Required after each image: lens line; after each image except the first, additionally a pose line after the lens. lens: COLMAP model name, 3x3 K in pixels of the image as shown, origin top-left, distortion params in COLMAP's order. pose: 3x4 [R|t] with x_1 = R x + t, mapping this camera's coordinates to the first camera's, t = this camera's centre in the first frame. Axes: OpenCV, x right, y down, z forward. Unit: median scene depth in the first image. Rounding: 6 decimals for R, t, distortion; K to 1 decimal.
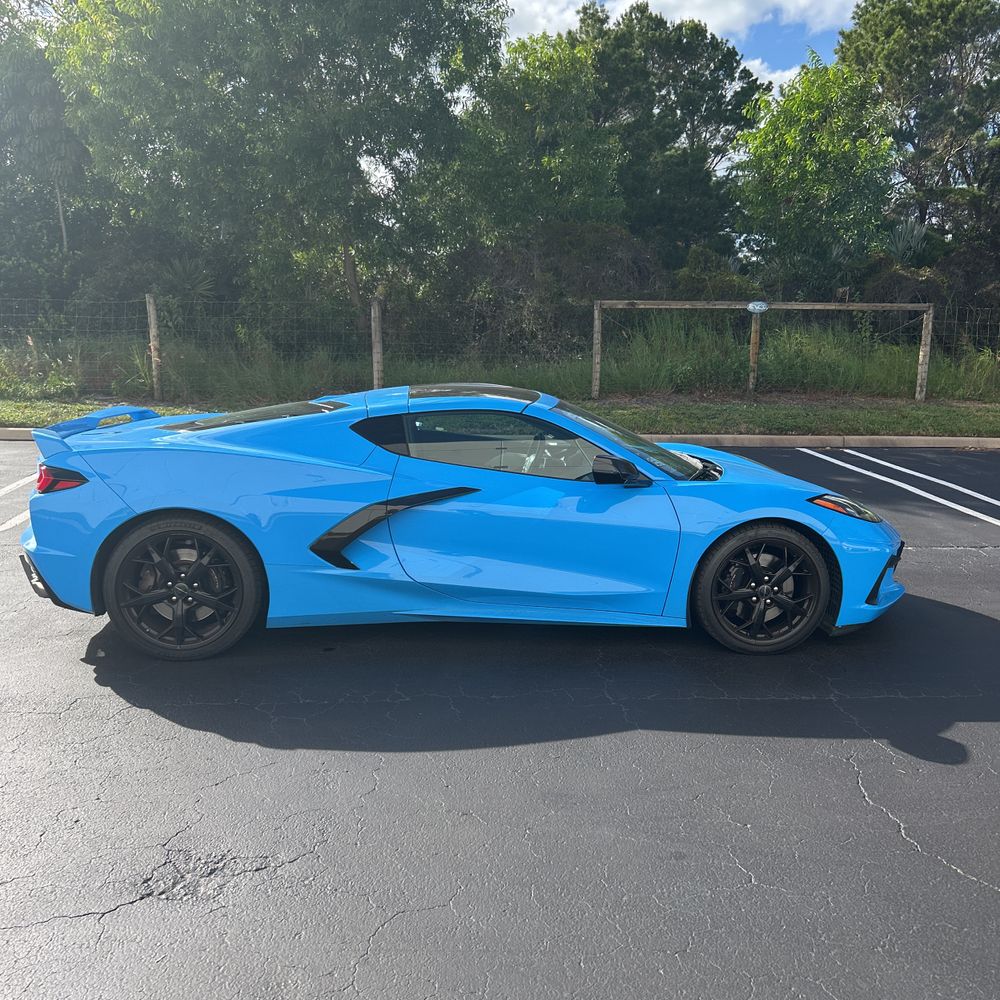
lens RADIAL K [[976.6, 0, 506.3], [0, 976.6, 529.1], [0, 0, 1]] dist [-0.001444, -0.011517]
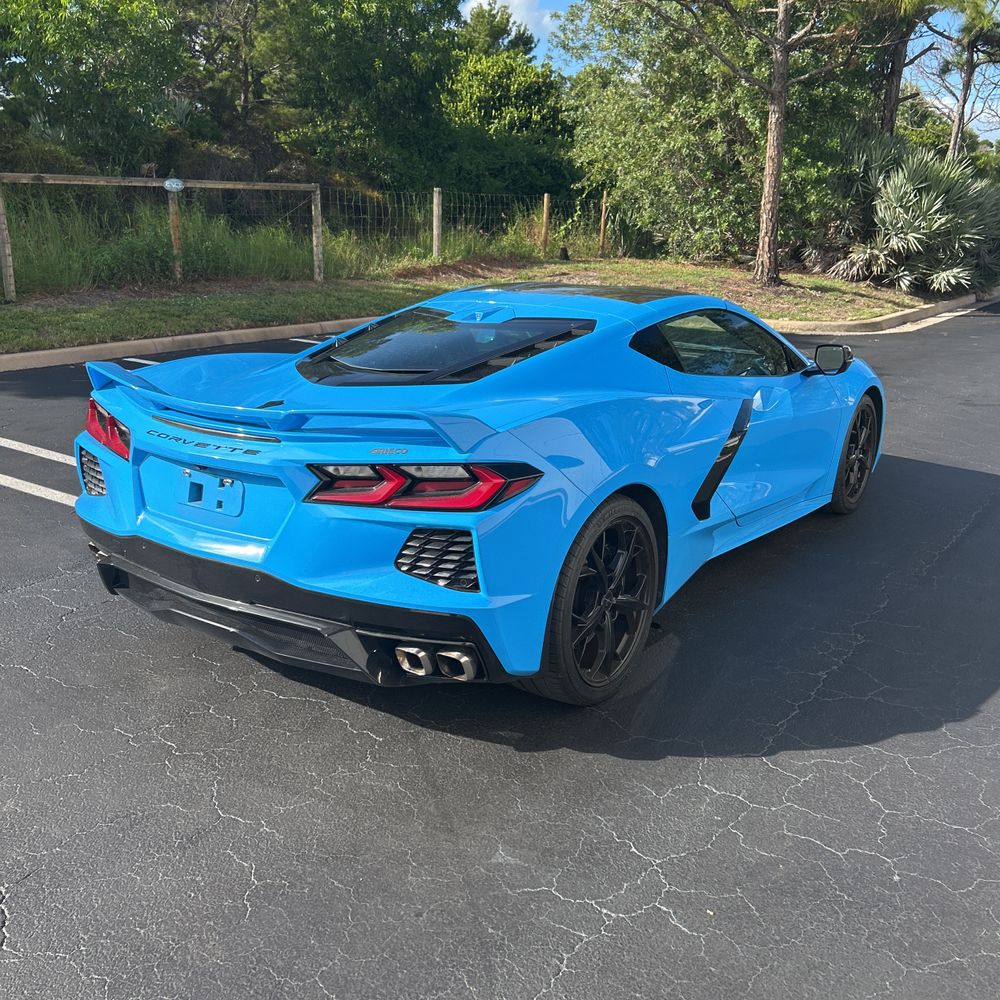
lens RADIAL K [[976.6, 0, 506.3], [0, 976.6, 529.1], [0, 0, 1]] dist [-0.001444, -0.011517]
pose [[0.649211, -0.235075, 0.723370, -0.267502], [0.150024, 0.971934, 0.181208, -0.038506], [-0.745666, -0.009119, 0.666257, 0.179779]]
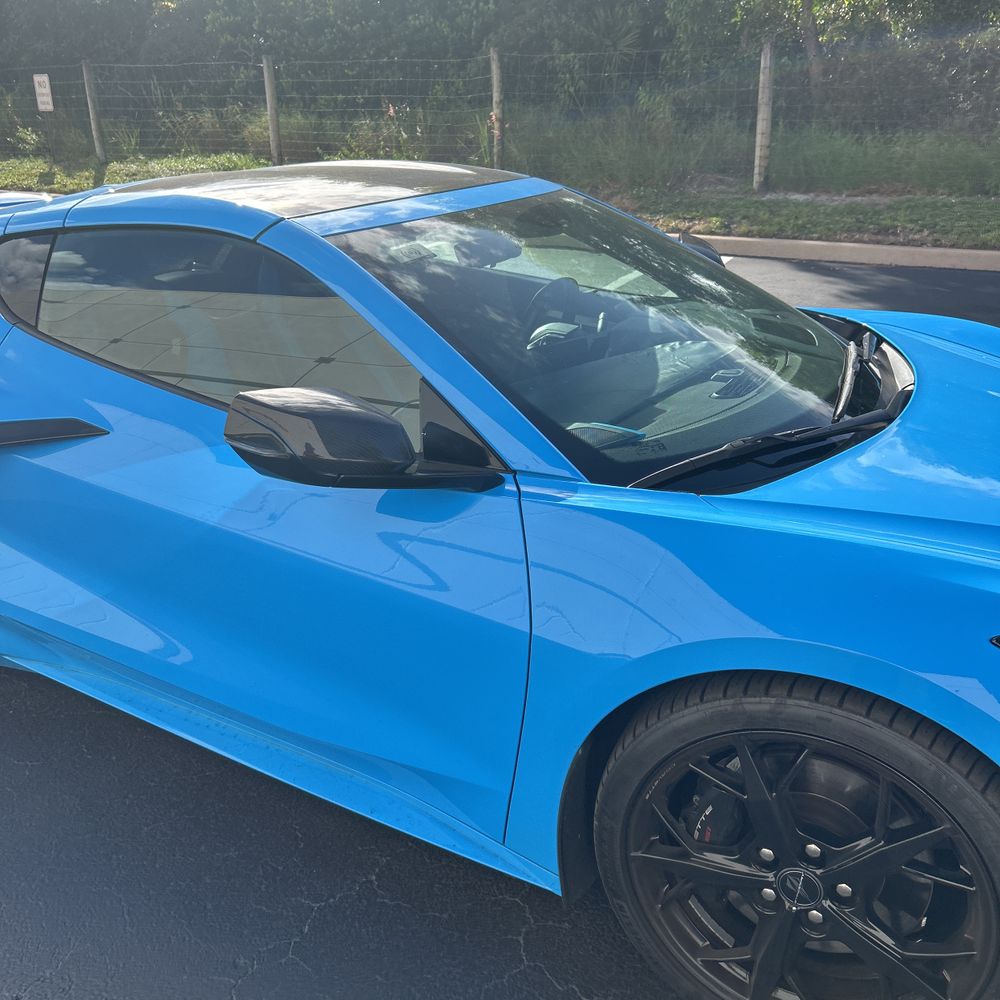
lens RADIAL K [[988.7, 0, 478.7], [0, 988.7, 499.1], [0, 0, 1]] dist [0.002712, -0.004416]
pose [[0.851188, 0.176187, -0.494407, 0.100688], [-0.085278, 0.975883, 0.200947, -0.034334], [0.517887, -0.128882, 0.845684, 0.229095]]
